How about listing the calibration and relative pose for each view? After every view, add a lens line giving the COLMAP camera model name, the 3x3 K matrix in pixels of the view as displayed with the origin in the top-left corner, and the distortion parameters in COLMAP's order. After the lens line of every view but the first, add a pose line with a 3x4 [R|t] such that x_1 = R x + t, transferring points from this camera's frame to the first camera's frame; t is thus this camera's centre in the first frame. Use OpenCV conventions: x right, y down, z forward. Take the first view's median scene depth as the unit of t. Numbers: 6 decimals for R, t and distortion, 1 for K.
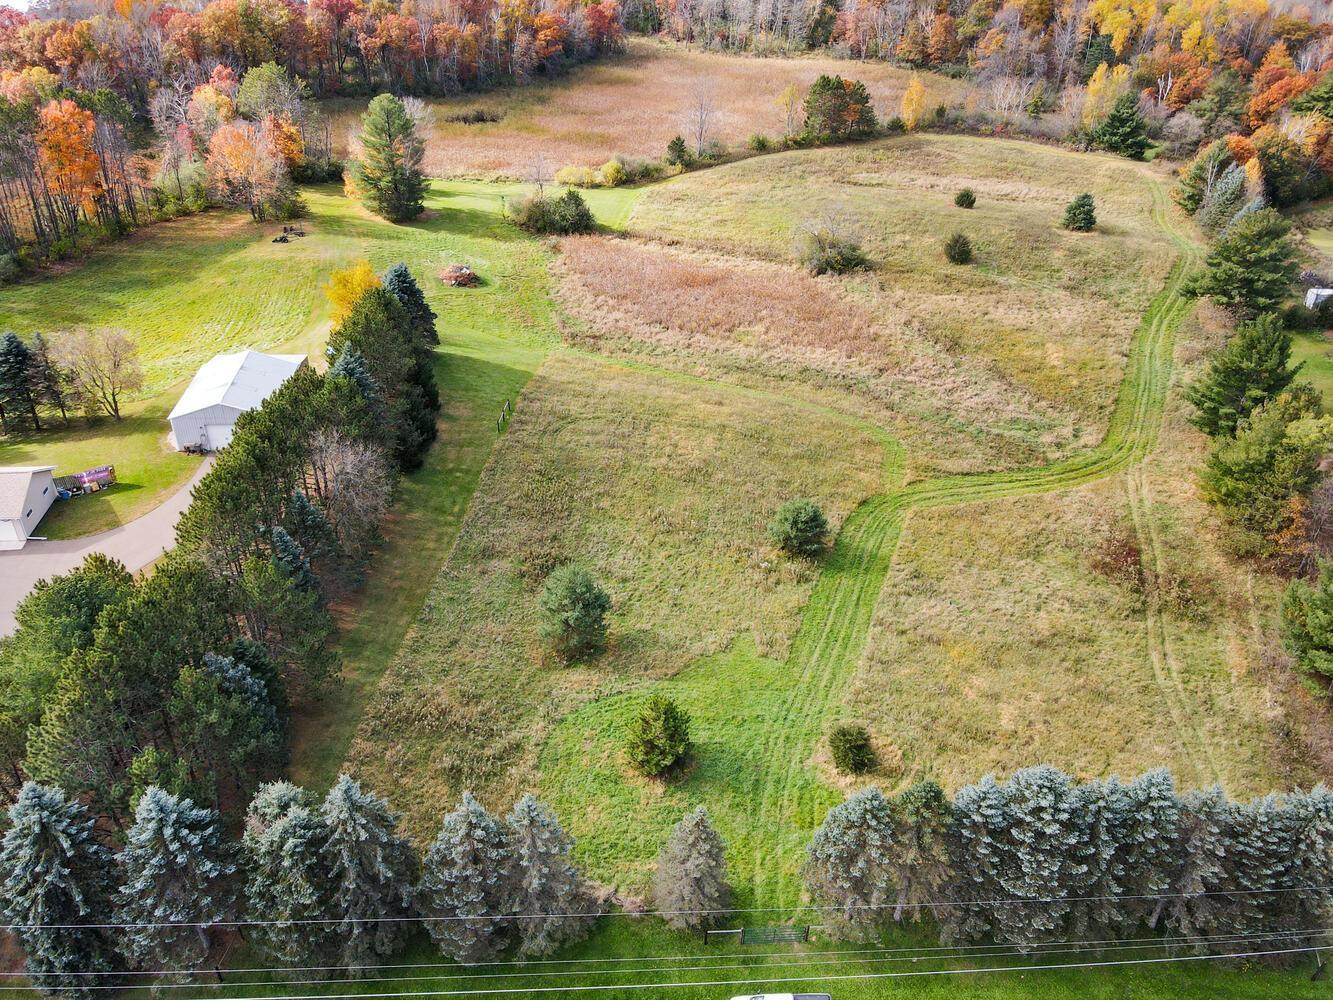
lens RADIAL K [[1013.0, 0, 666.5], [0, 1013.0, 500.0], [0, 0, 1]] dist [0.007783, 0.016149]
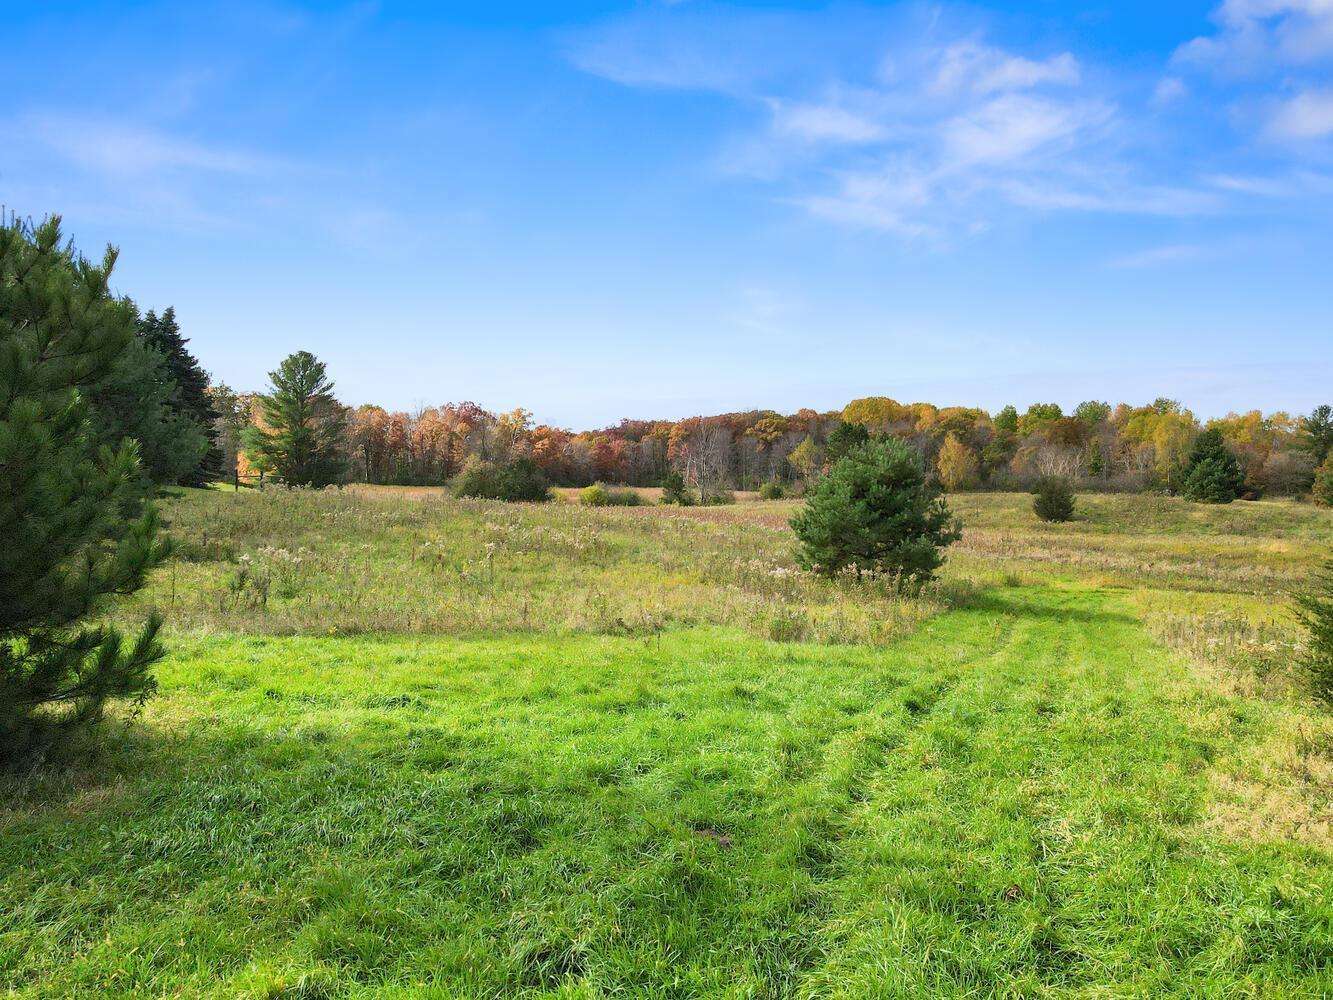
lens RADIAL K [[1013.0, 0, 666.5], [0, 1013.0, 500.0], [0, 0, 1]] dist [0.007783, 0.016149]
pose [[0.999525, -0.005820, -0.030251, 0.046784], [-0.010872, 0.852157, -0.523173, 0.154304], [0.028823, 0.523254, 0.851689, 0.478690]]
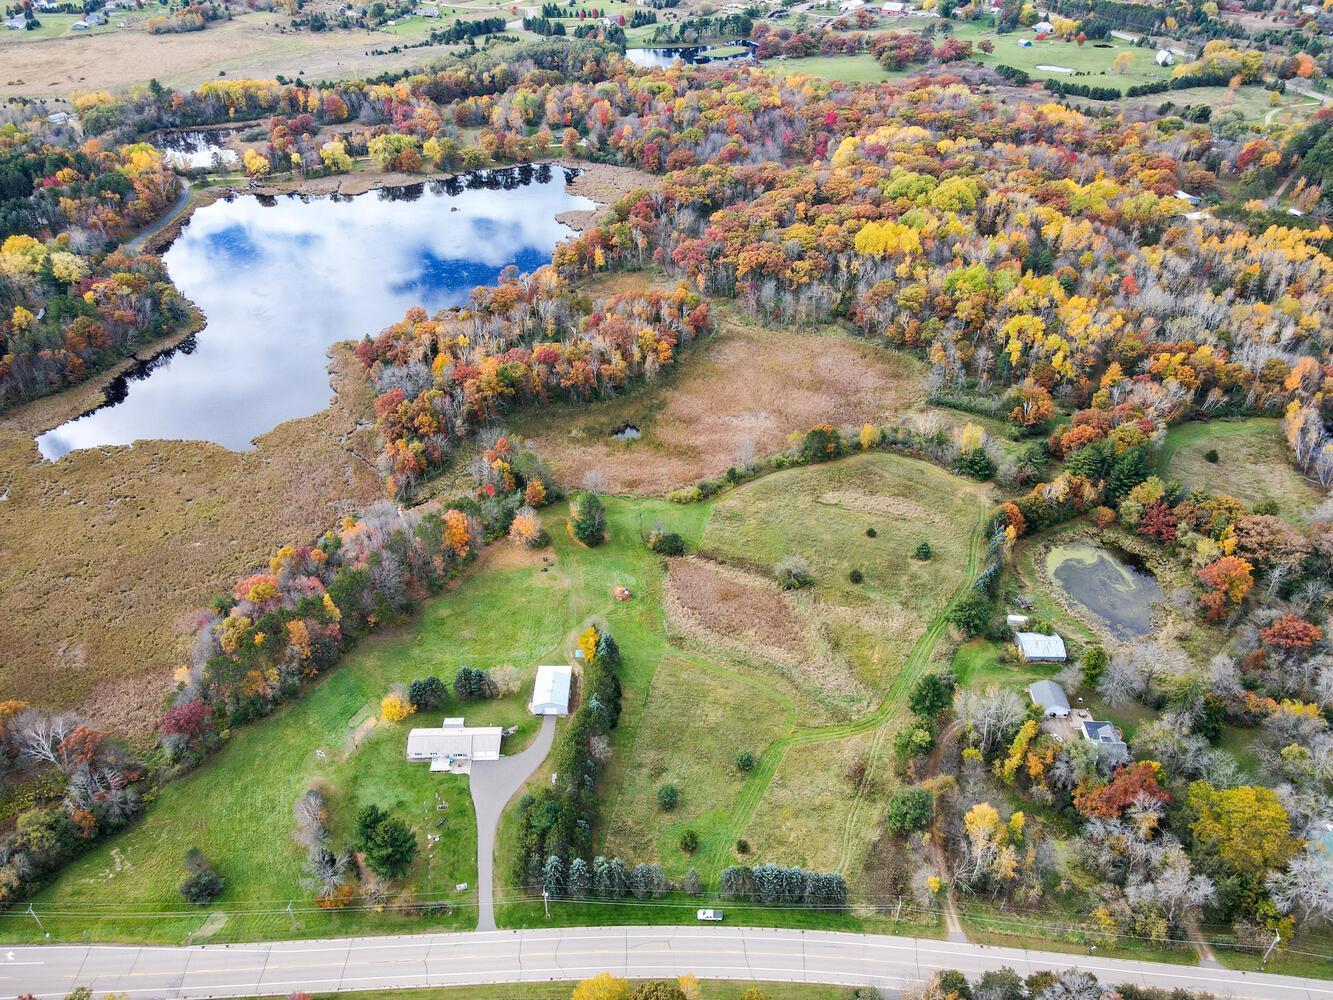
lens RADIAL K [[979.5, 0, 666.5], [0, 979.5, 500.0], [0, 0, 1]] dist [-0.003792, 0.039498]
pose [[0.993855, 0.024709, -0.107894, 0.139975], [-0.018918, 0.998342, 0.054368, -0.631384], [0.109058, -0.051993, 0.992675, -1.311550]]
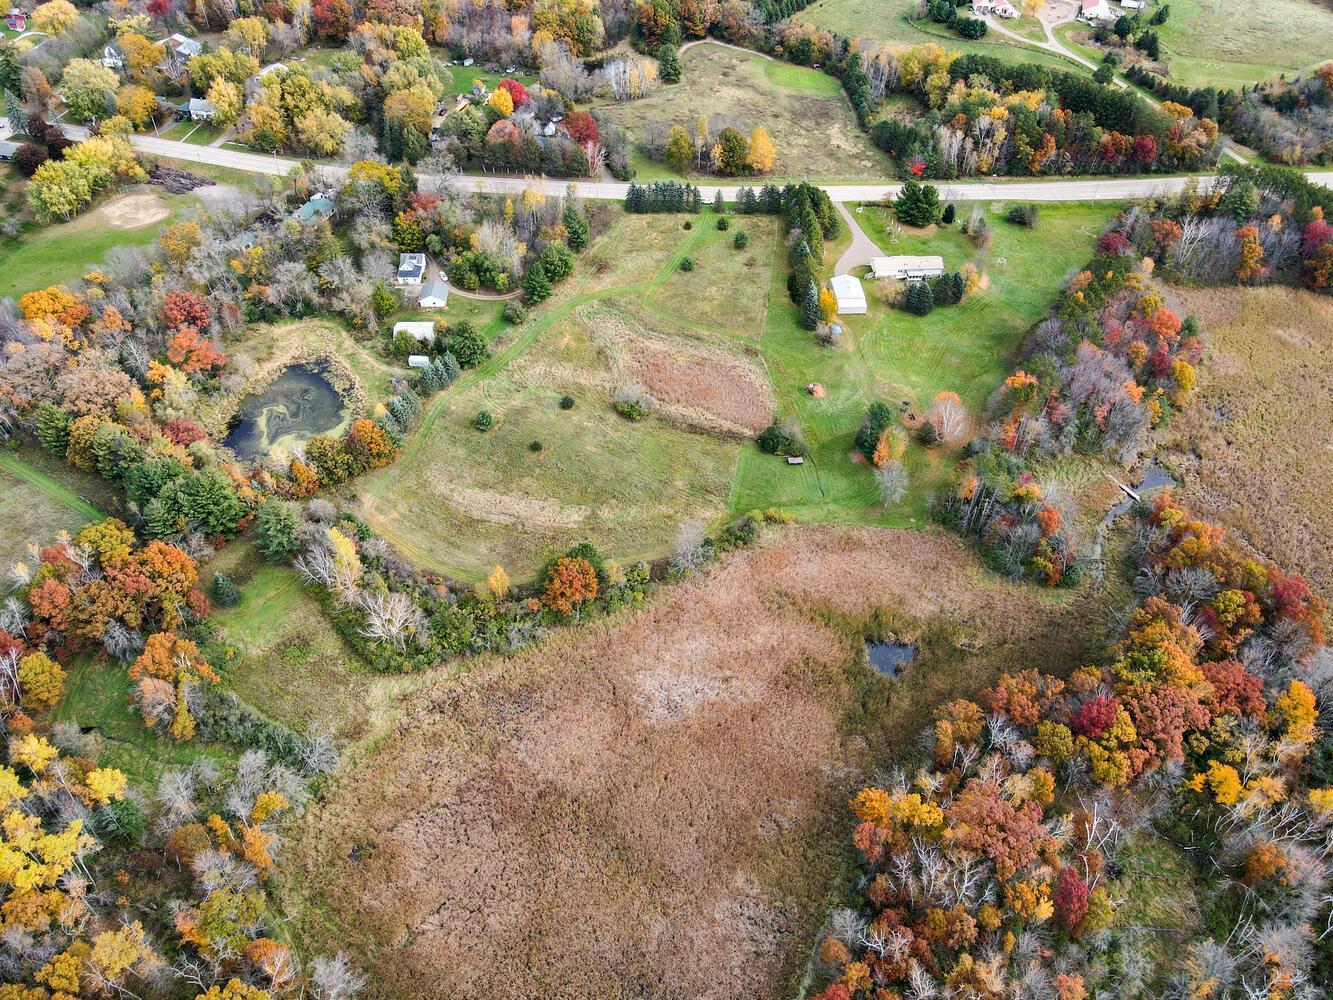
lens RADIAL K [[1051.7, 0, 666.5], [0, 1051.7, 500.0], [0, 0, 1]] dist [-0.005029, 0.040849]
pose [[-0.997307, -0.073031, -0.006673, 0.124154], [-0.023341, 0.229852, 0.972946, -2.682088], [-0.069521, 0.970482, -0.230938, 2.027774]]
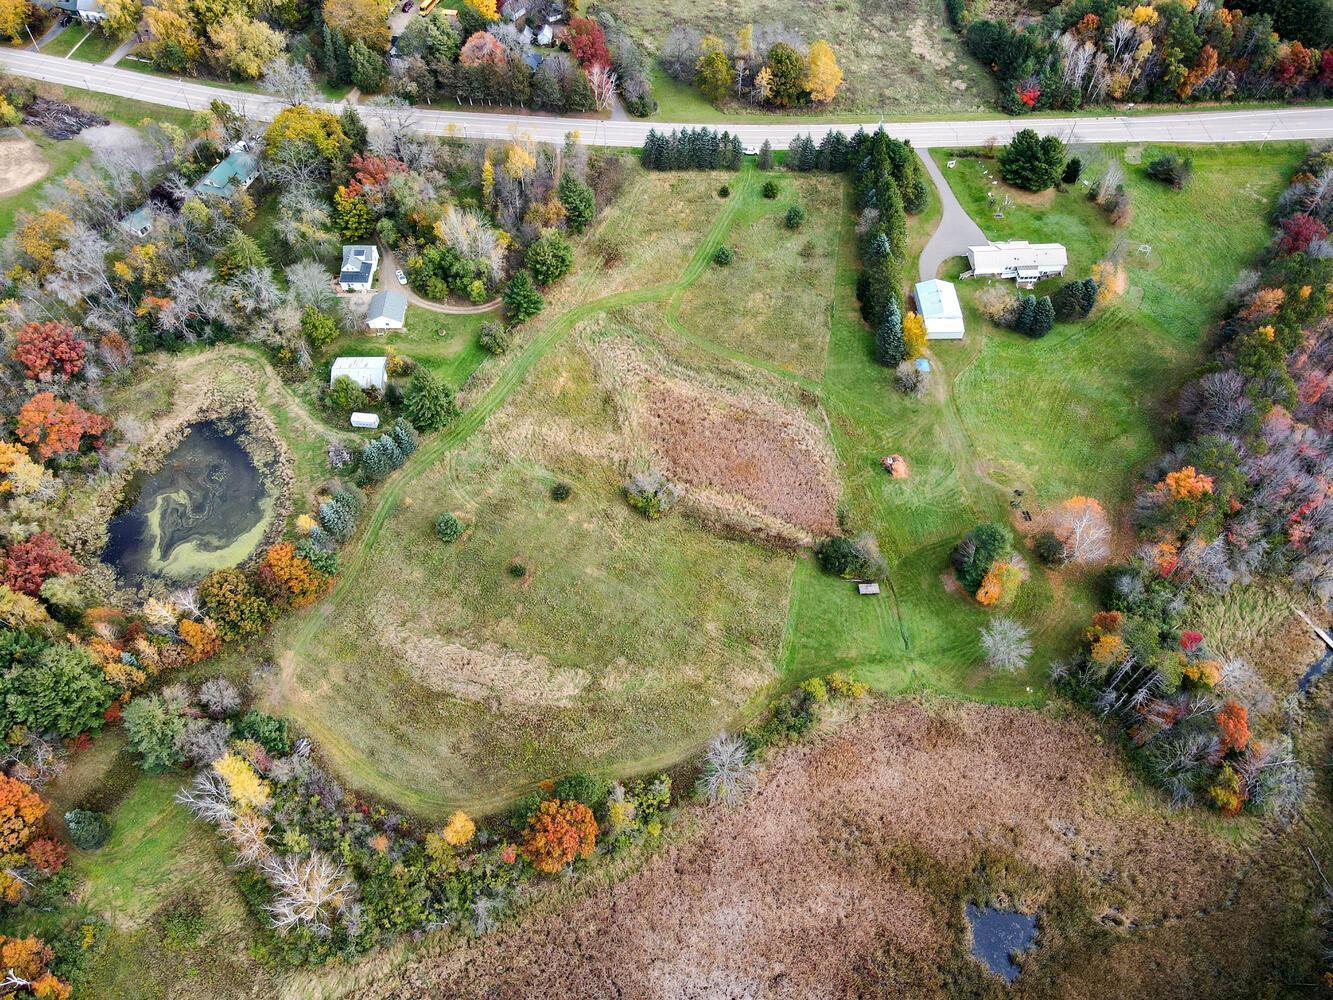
lens RADIAL K [[1013.0, 0, 666.5], [0, 1013.0, 500.0], [0, 0, 1]] dist [0.007783, 0.016149]
pose [[-0.996835, -0.079459, 0.002493, 0.168422], [-0.000978, 0.043623, 0.999048, -2.092014], [-0.079492, 0.995883, -0.043562, 1.323599]]
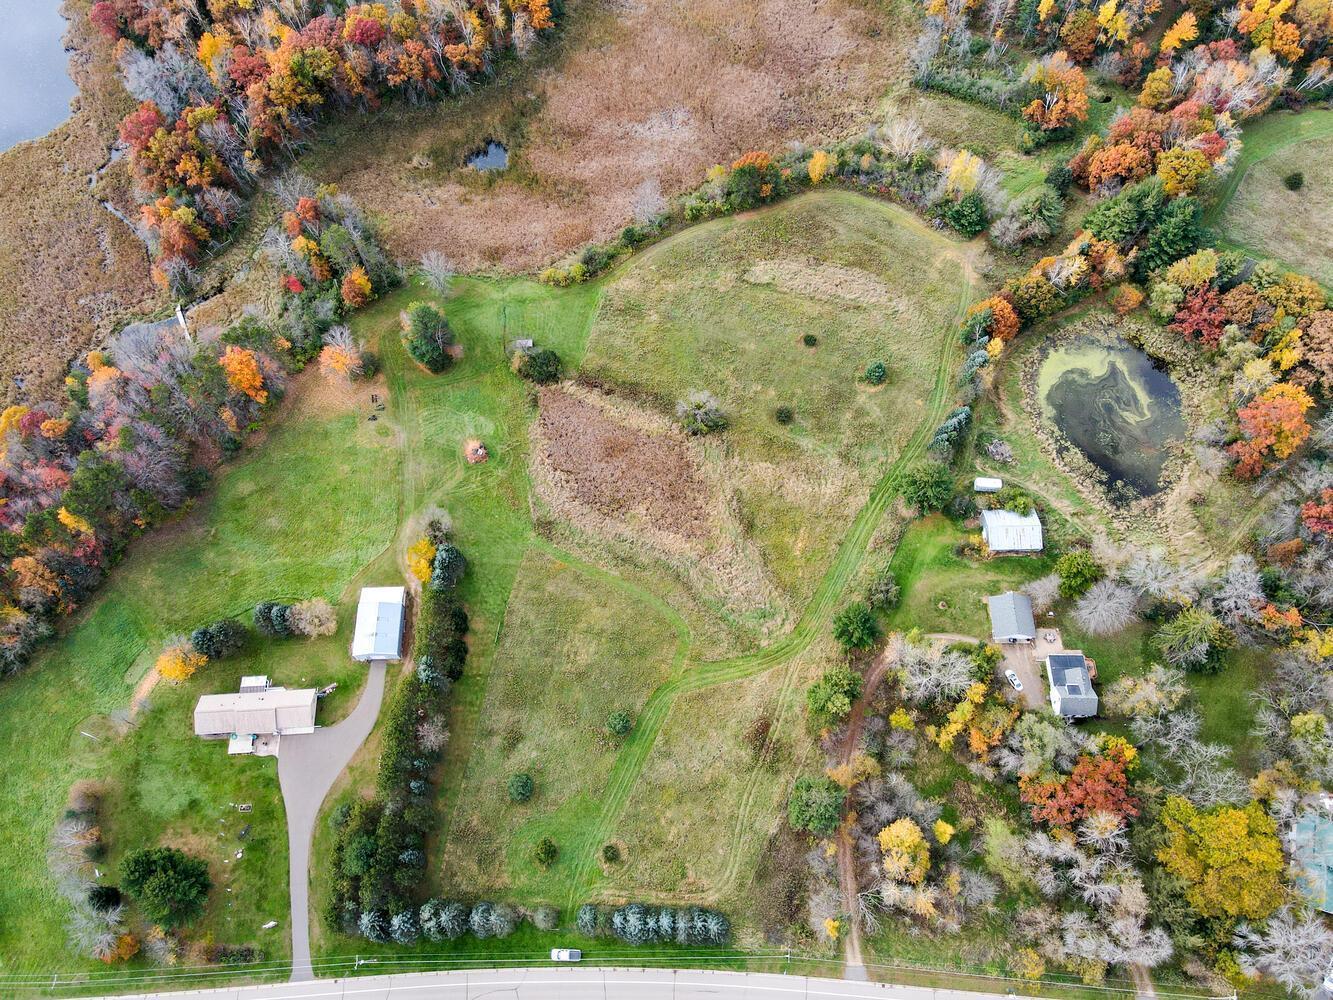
lens RADIAL K [[979.5, 0, 666.5], [0, 979.5, 500.0], [0, 0, 1]] dist [-0.003792, 0.039498]
pose [[0.995724, 0.036171, -0.085000, 0.299023], [0.012082, 0.861253, 0.508033, -1.137537], [0.091582, -0.506888, 0.857133, -0.500608]]
